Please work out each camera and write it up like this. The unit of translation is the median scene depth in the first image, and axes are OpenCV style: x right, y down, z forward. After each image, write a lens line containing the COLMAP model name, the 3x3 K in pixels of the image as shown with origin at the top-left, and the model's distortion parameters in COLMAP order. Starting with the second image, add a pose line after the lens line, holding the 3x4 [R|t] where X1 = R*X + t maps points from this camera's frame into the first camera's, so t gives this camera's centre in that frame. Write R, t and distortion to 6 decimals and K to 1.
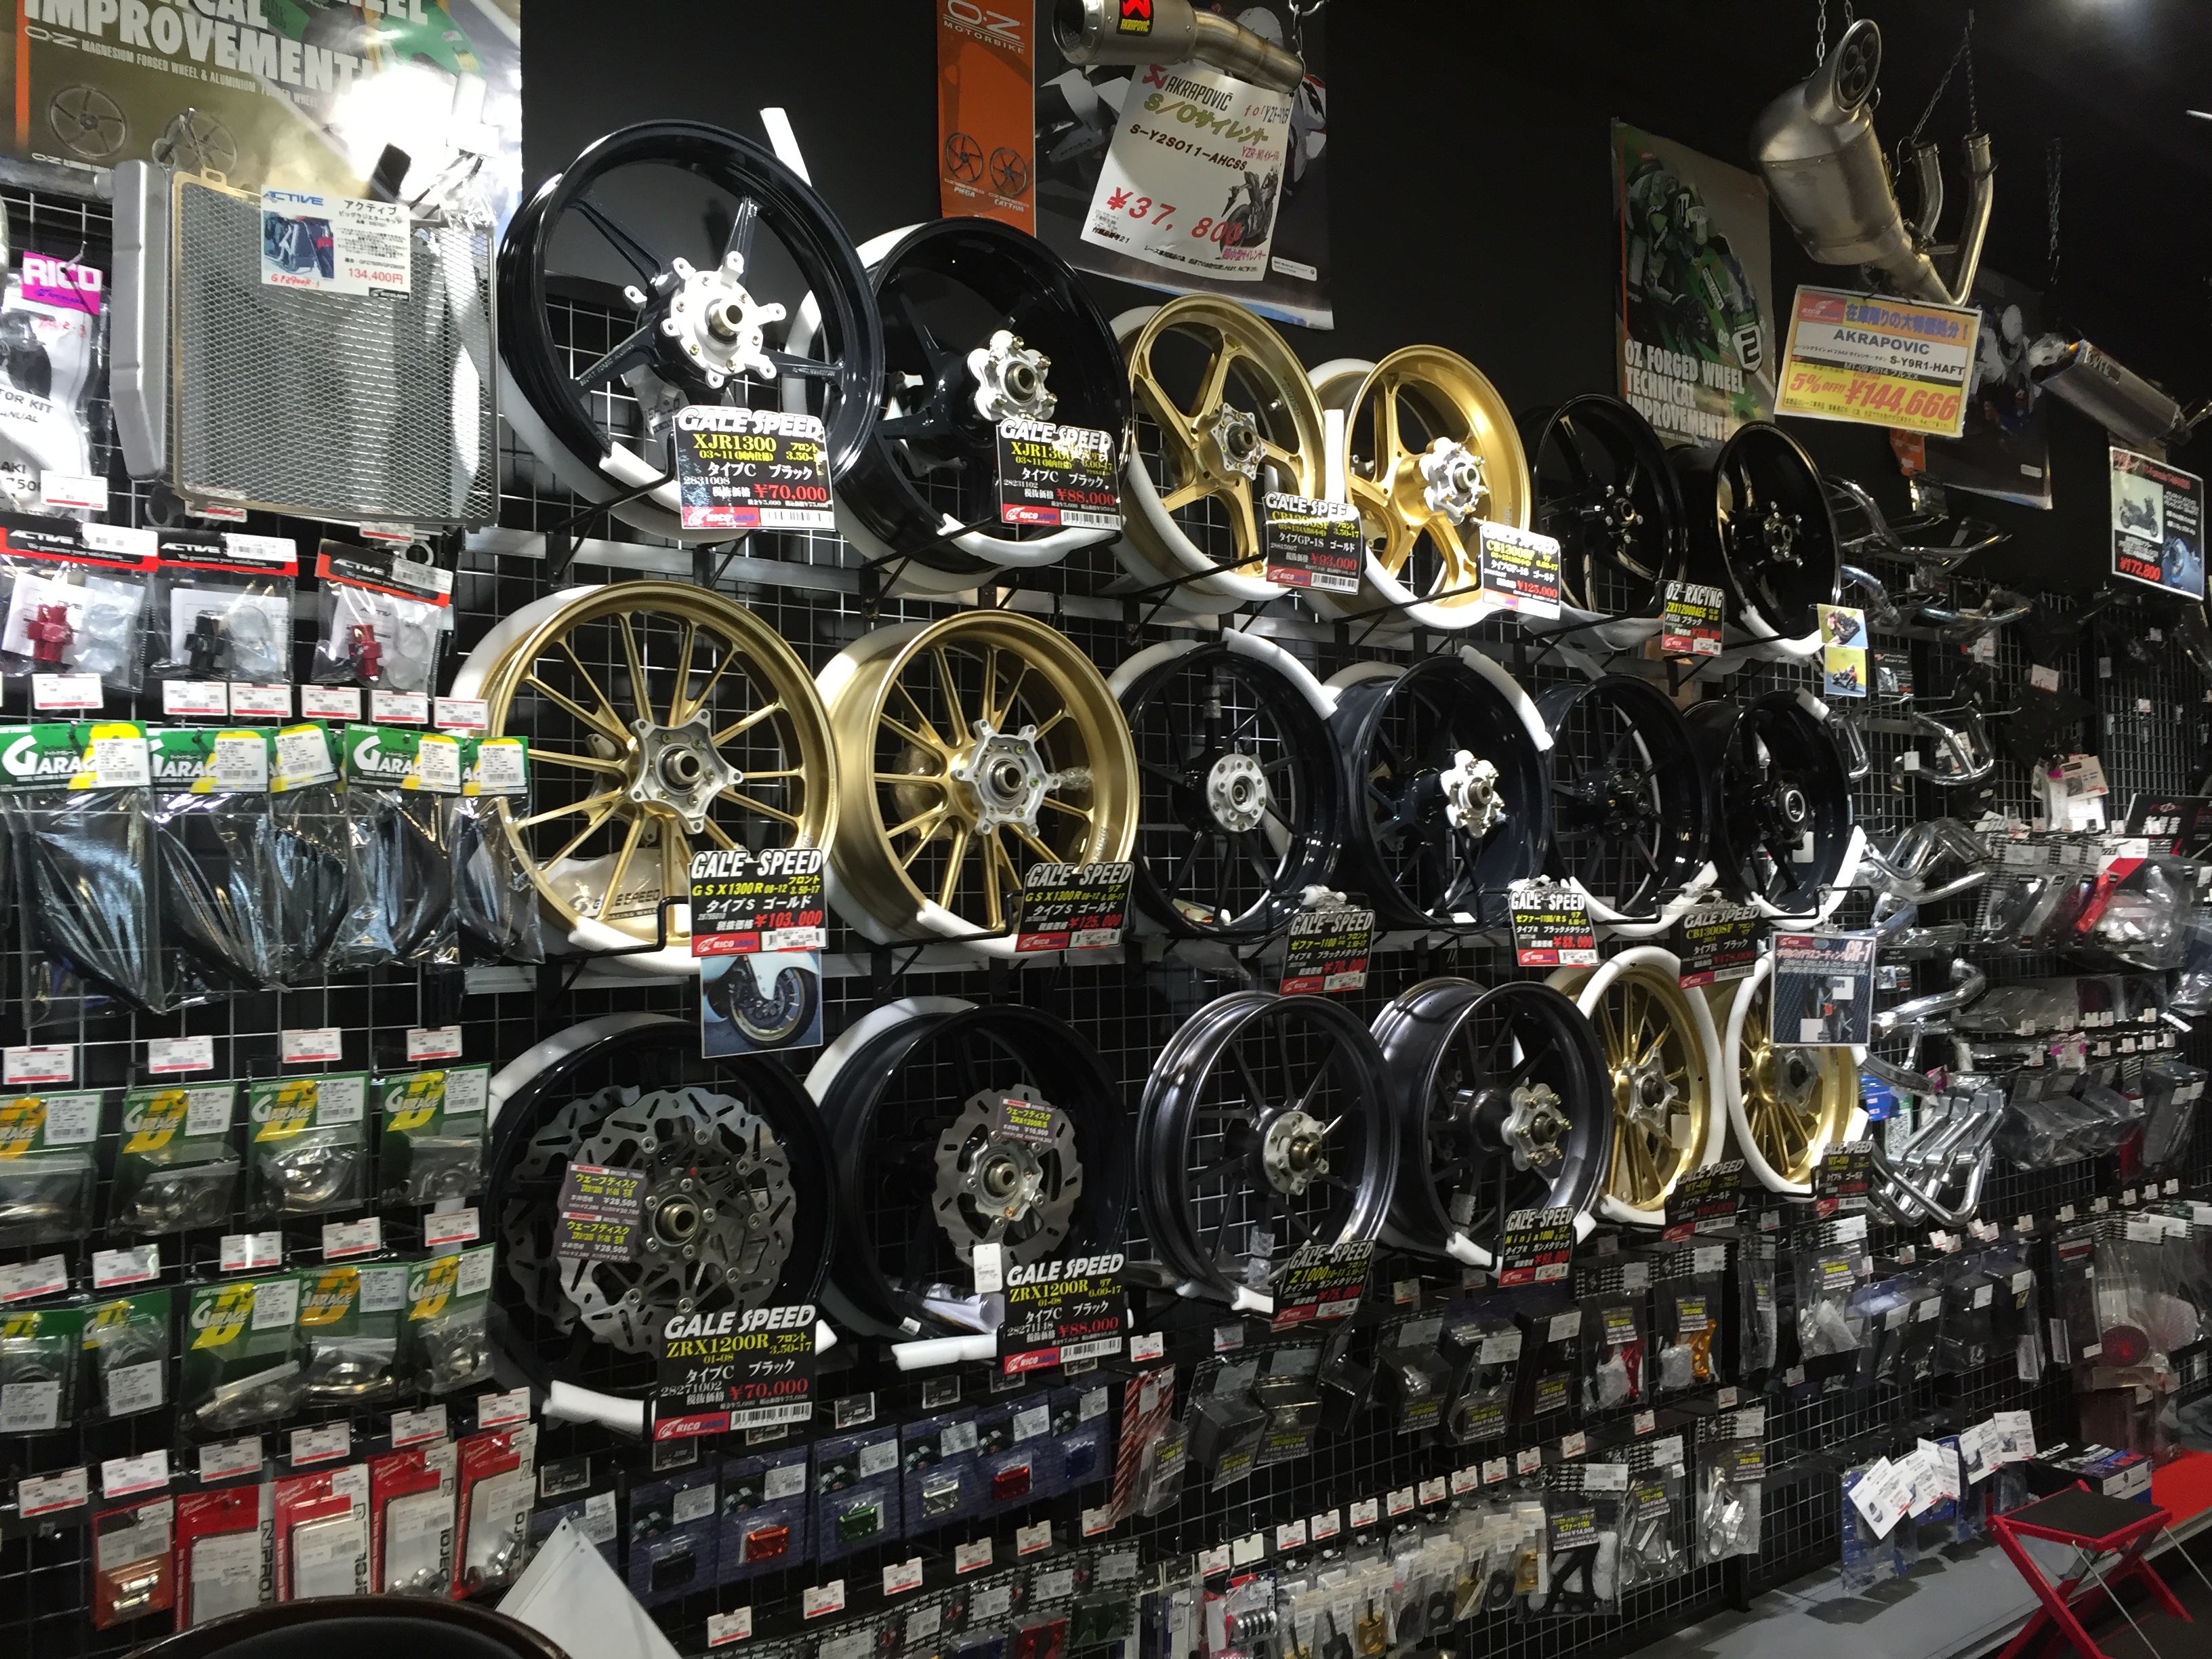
lens RADIAL K [[1906.9, 0, 1111.6], [0, 1906.9, 853.5], [0, 0, 1]] dist [0.060426, -0.084485]
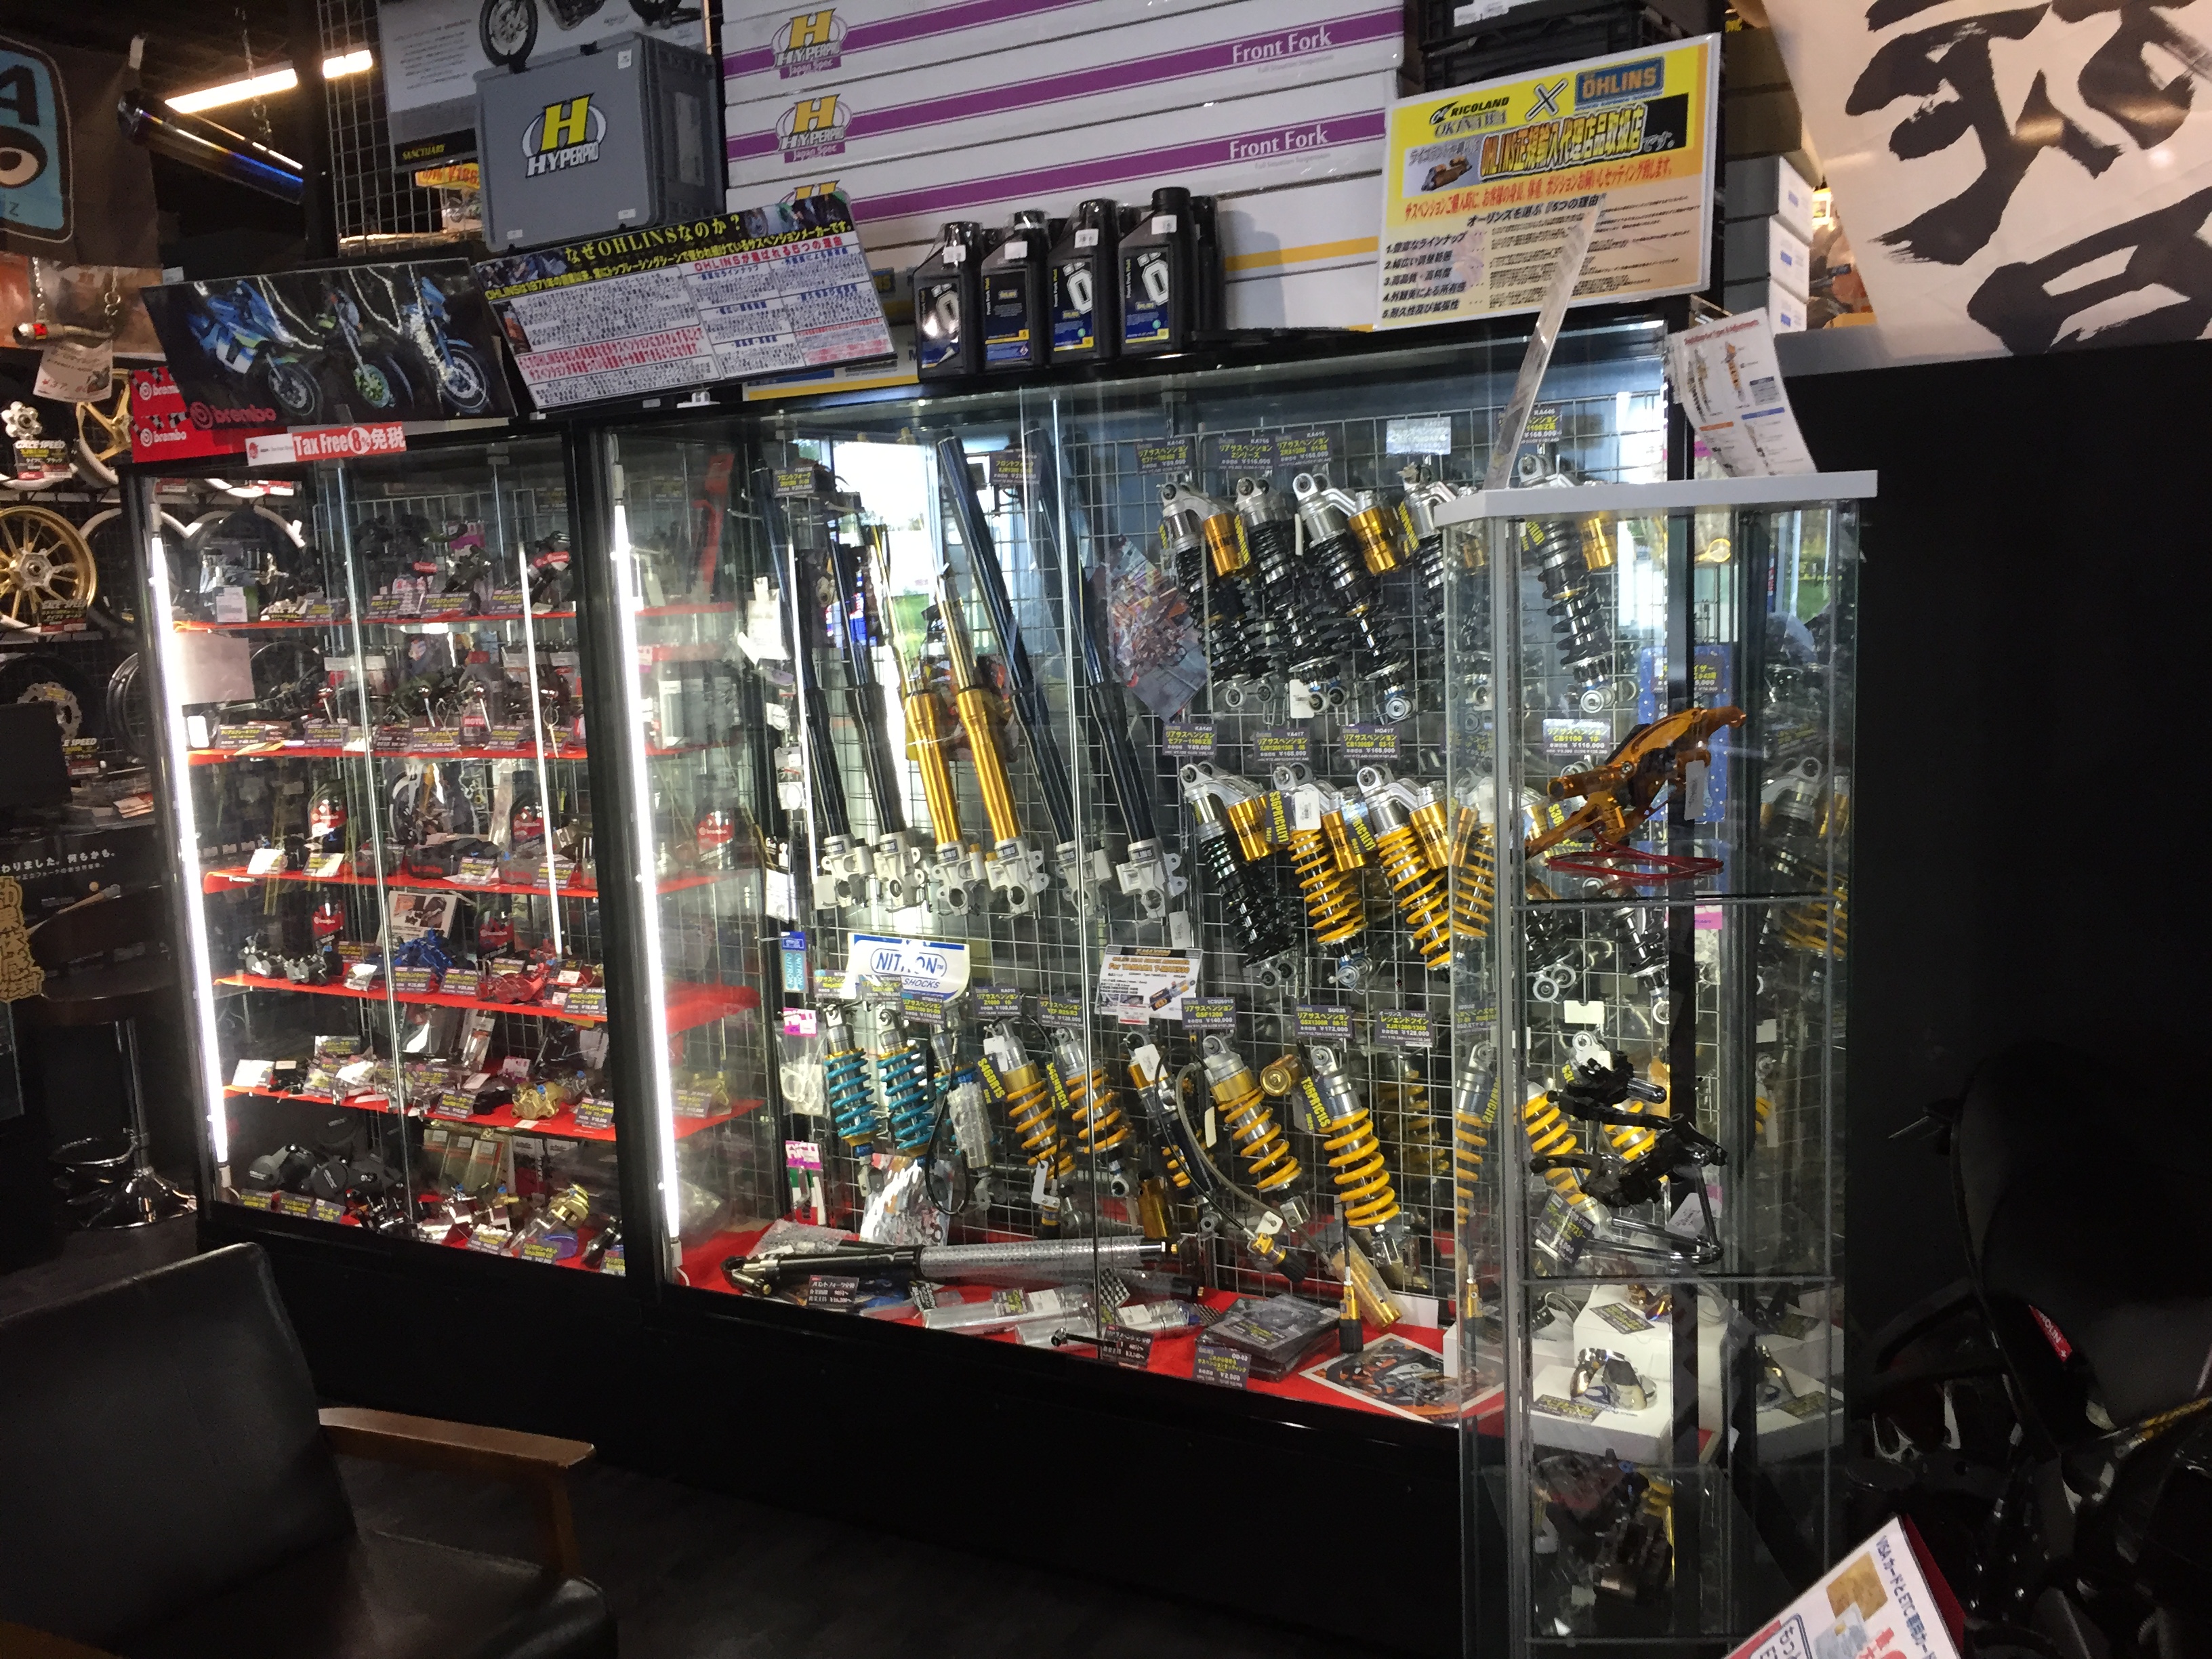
lens RADIAL K [[1906.9, 0, 1104.8], [0, 1906.9, 837.0], [0, 0, 1]] dist [0.060426, -0.084485]
pose [[0.933245, -0.072186, 0.351913, 0.424745], [0.023267, 0.989692, 0.141310, -0.016896], [-0.358486, -0.123689, 0.925305, -2.421721]]
